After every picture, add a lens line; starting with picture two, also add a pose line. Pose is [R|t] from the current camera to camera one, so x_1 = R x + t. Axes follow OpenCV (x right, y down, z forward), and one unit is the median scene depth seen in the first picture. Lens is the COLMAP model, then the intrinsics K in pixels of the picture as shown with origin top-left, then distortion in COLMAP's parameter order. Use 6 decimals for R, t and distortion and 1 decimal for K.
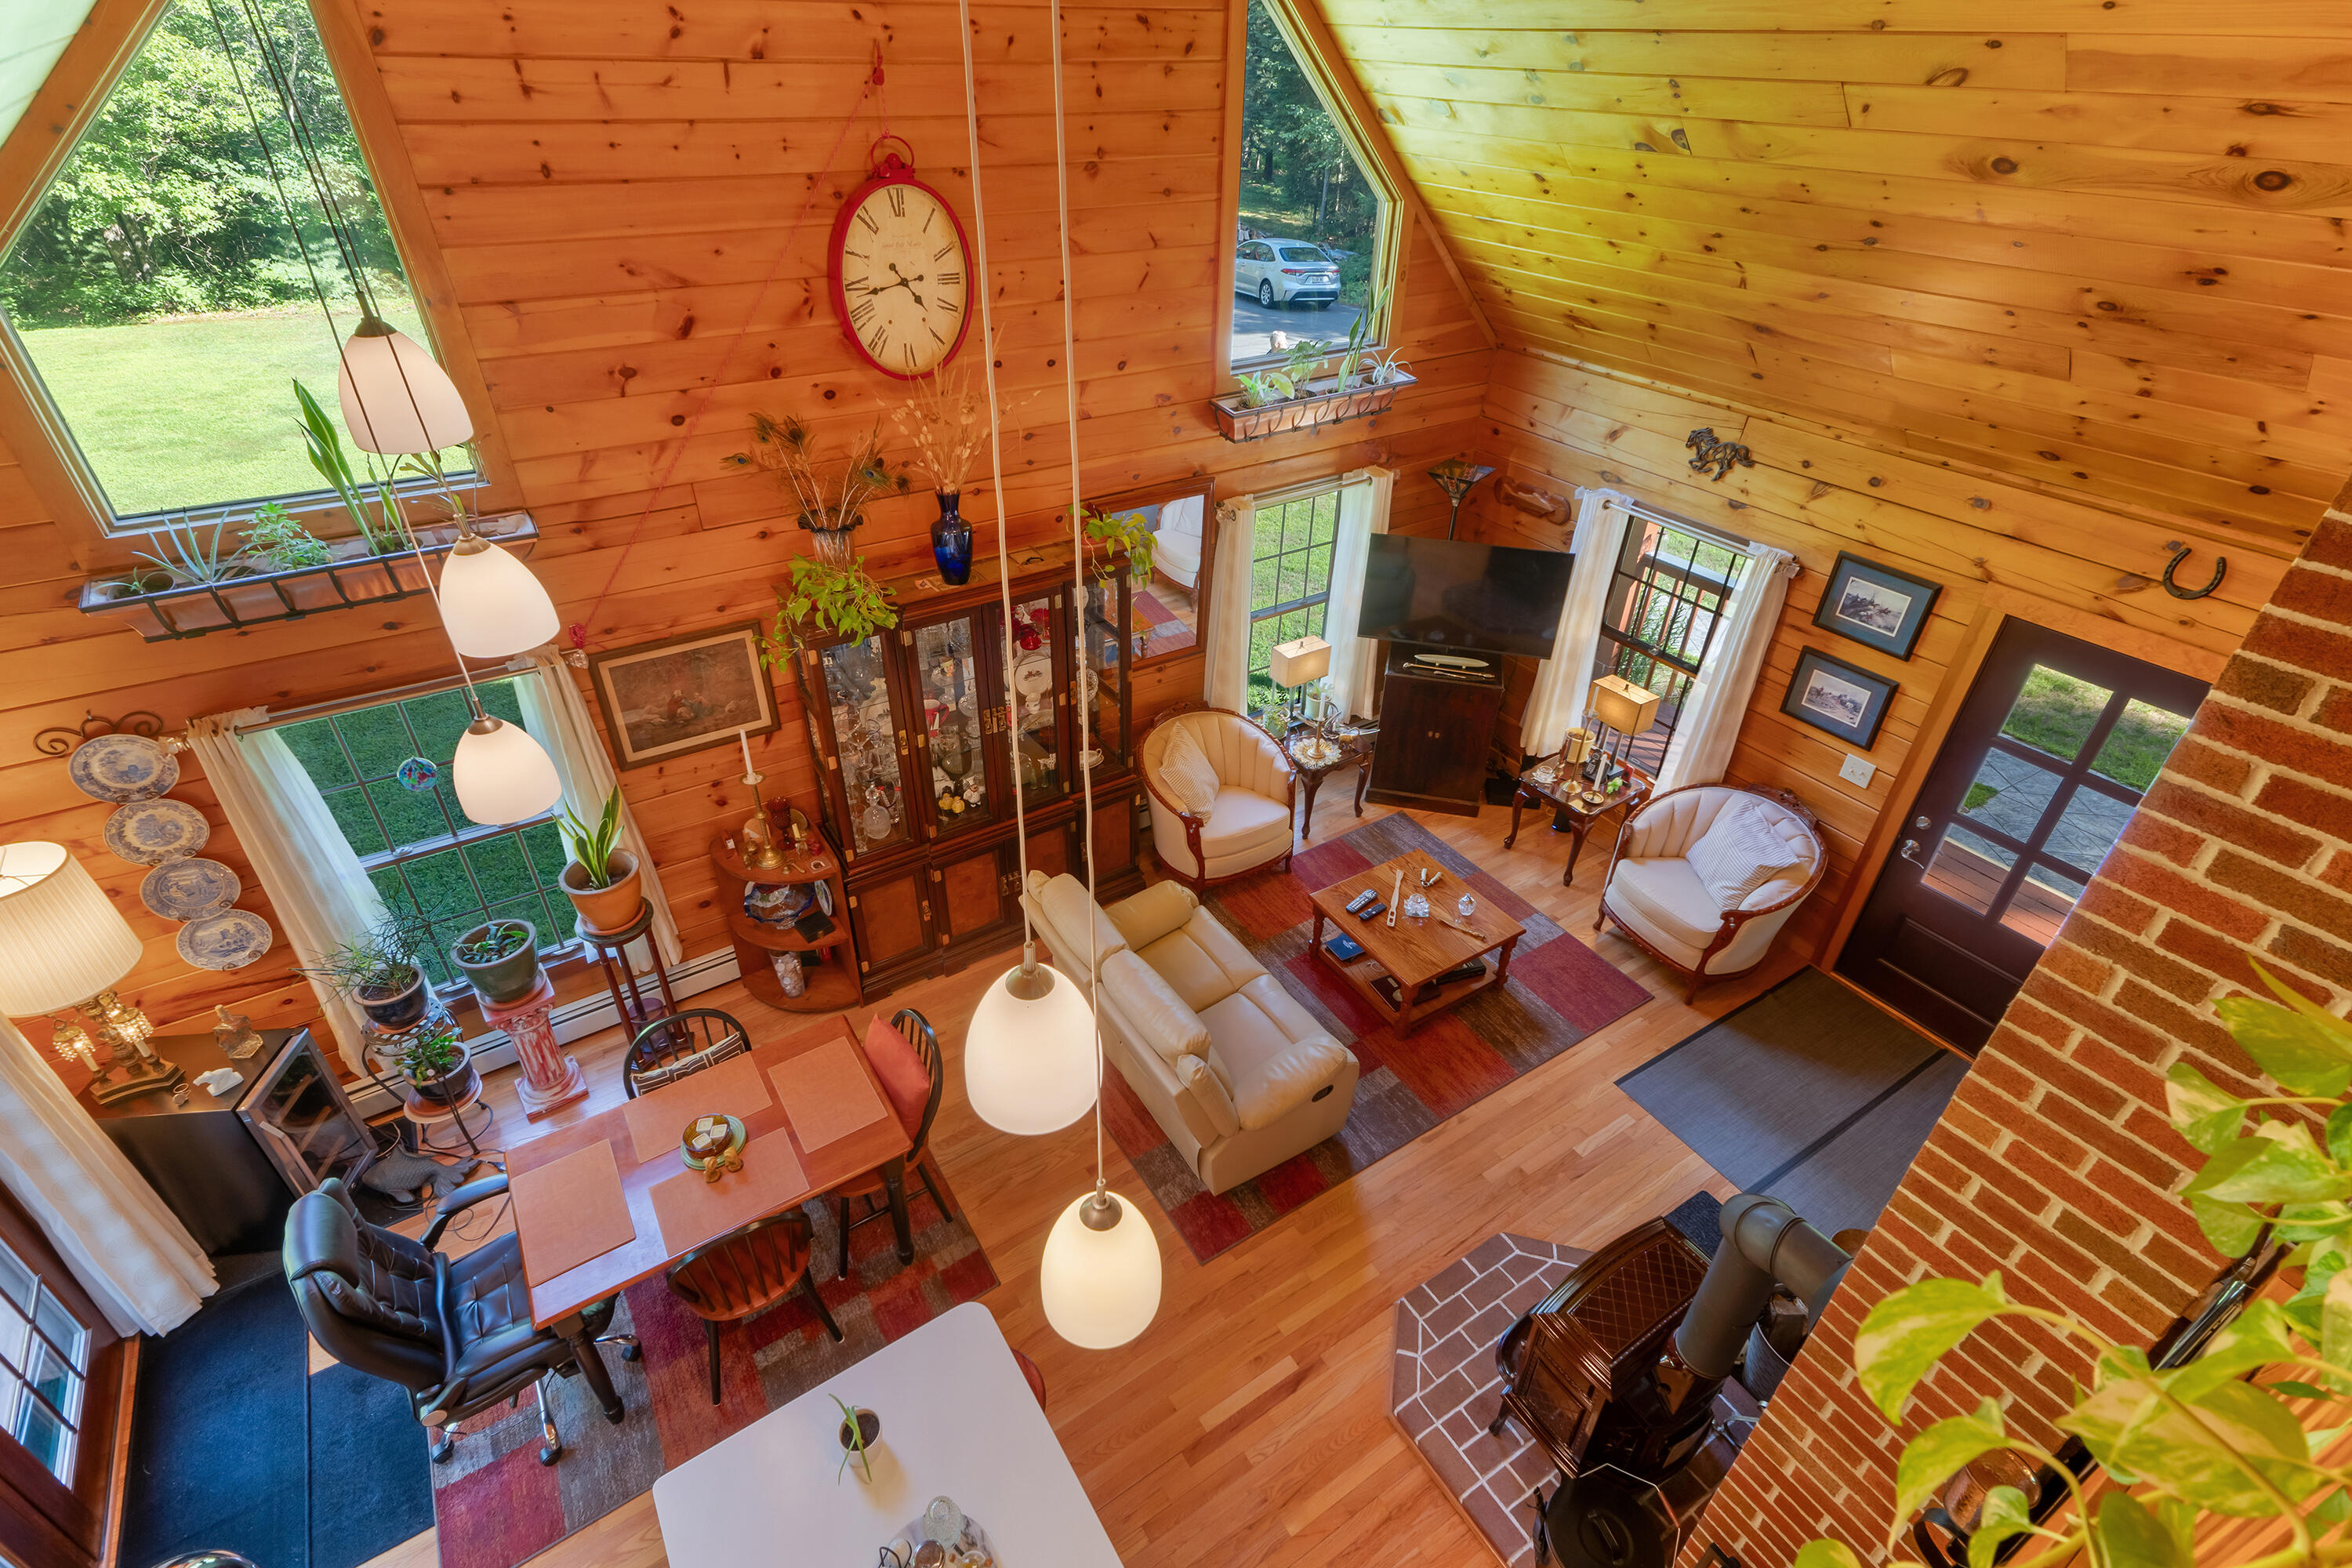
lens RADIAL K [[1096.1, 0, 1160.8], [0, 1096.1, 747.0], [0, 0, 1]] dist [0.029808, 0.000388]
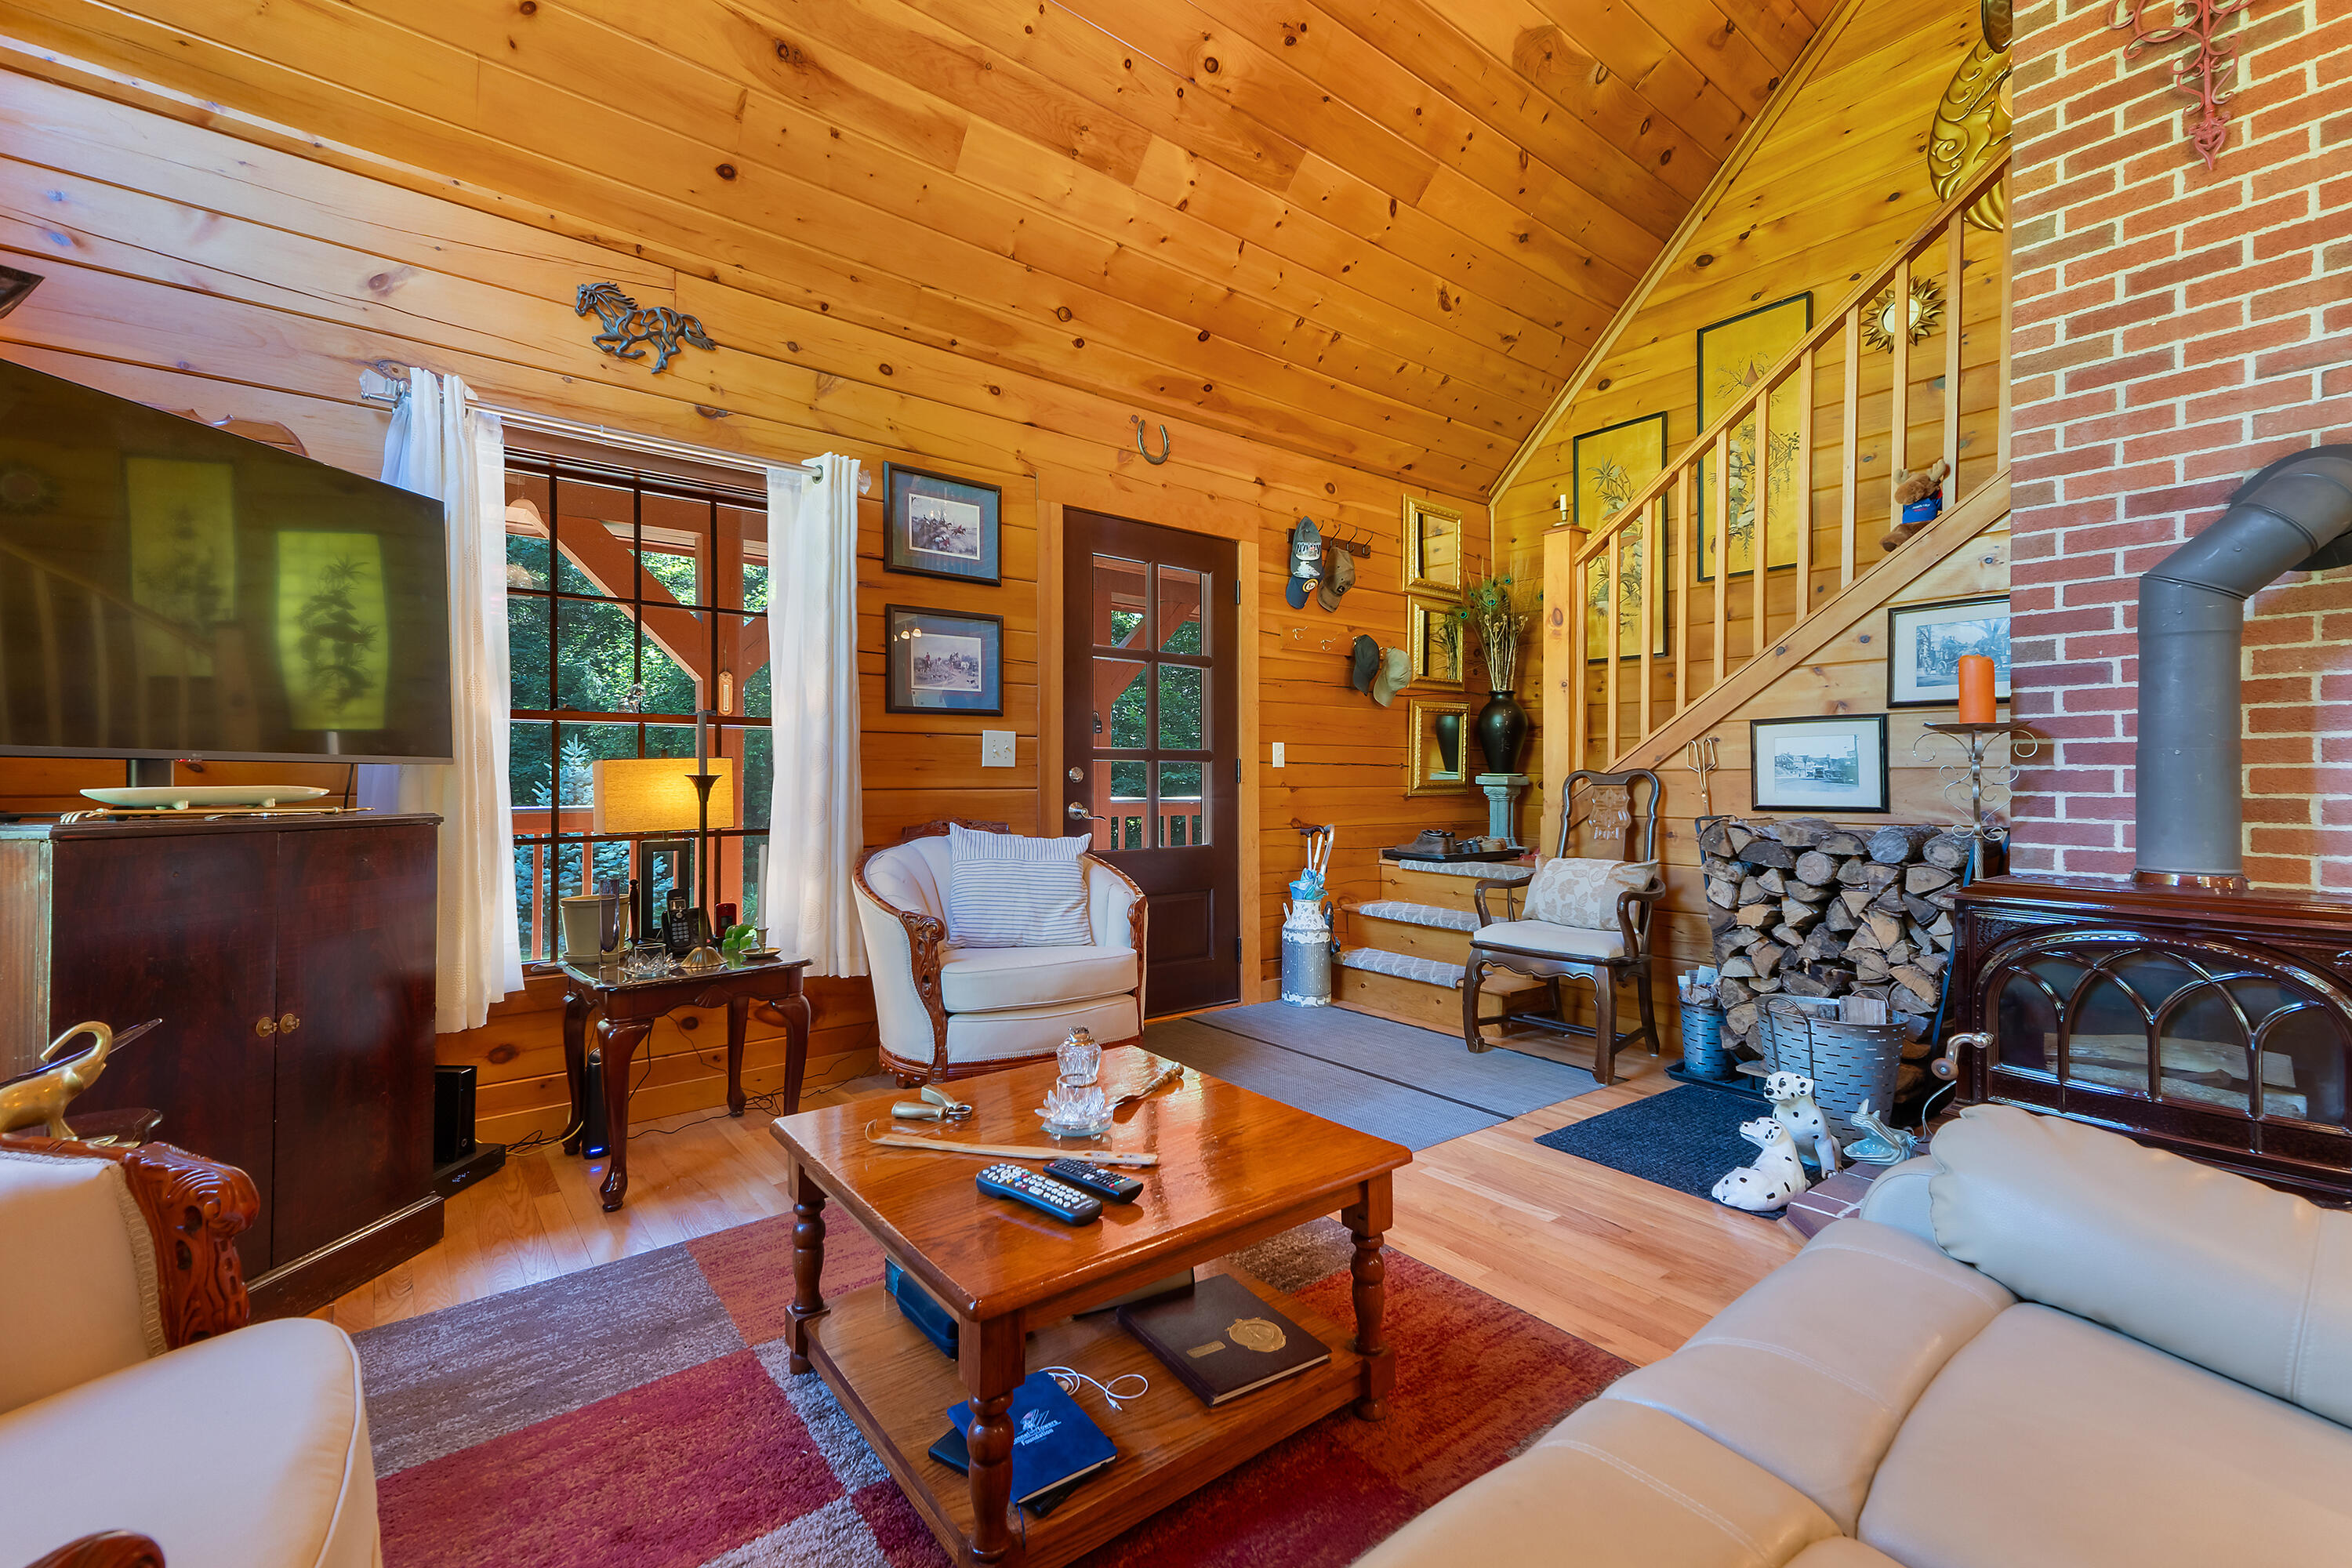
lens RADIAL K [[987.9, 0, 1144.8], [0, 987.9, 739.2], [0, 0, 1]] dist [0.032873, -0.005092]
pose [[-0.067601, 0.020920, 0.997493, -0.047231], [0.538118, 0.842660, 0.018796, 0.058340], [-0.840154, 0.538040, -0.068222, 1.017008]]
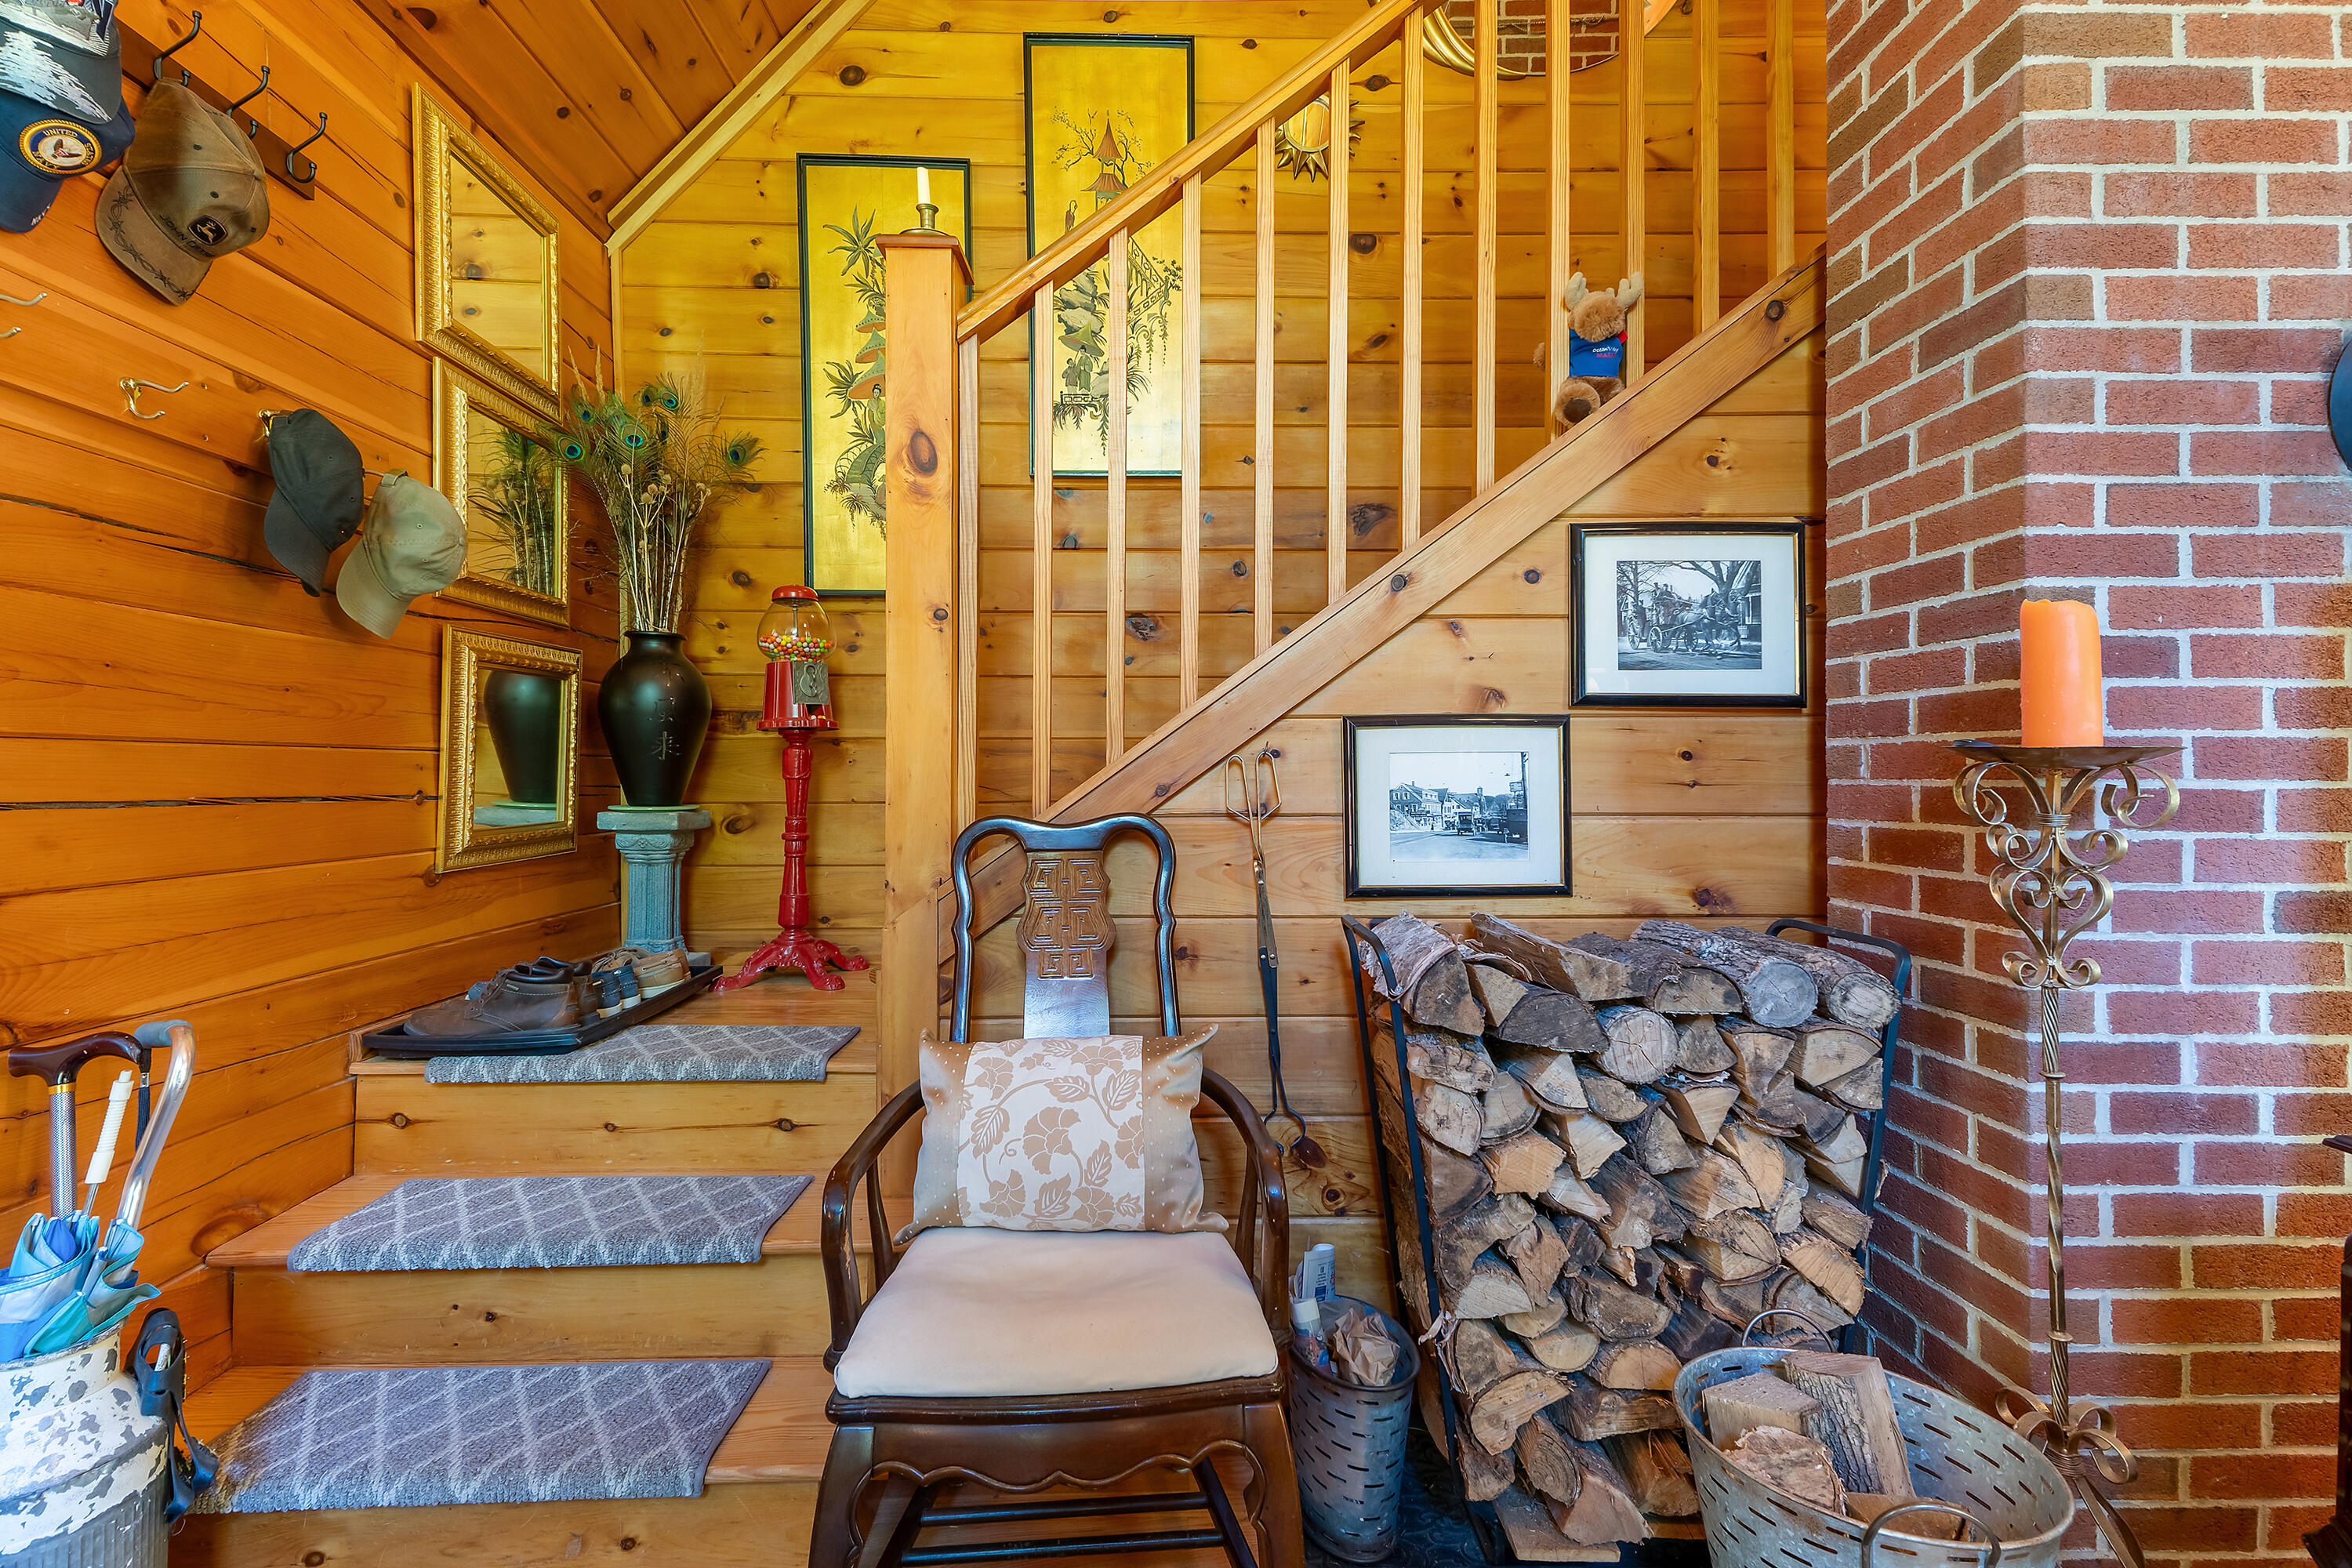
lens RADIAL K [[1058.7, 0, 1186.4], [0, 1058.7, 777.8], [0, 0, 1]] dist [0.029634, 0.000014]
pose [[-0.858571, -0.019332, 0.512330, 0.467490], [0.266988, 0.836241, 0.478977, 0.113246], [-0.437691, 0.548022, -0.712810, 0.907529]]
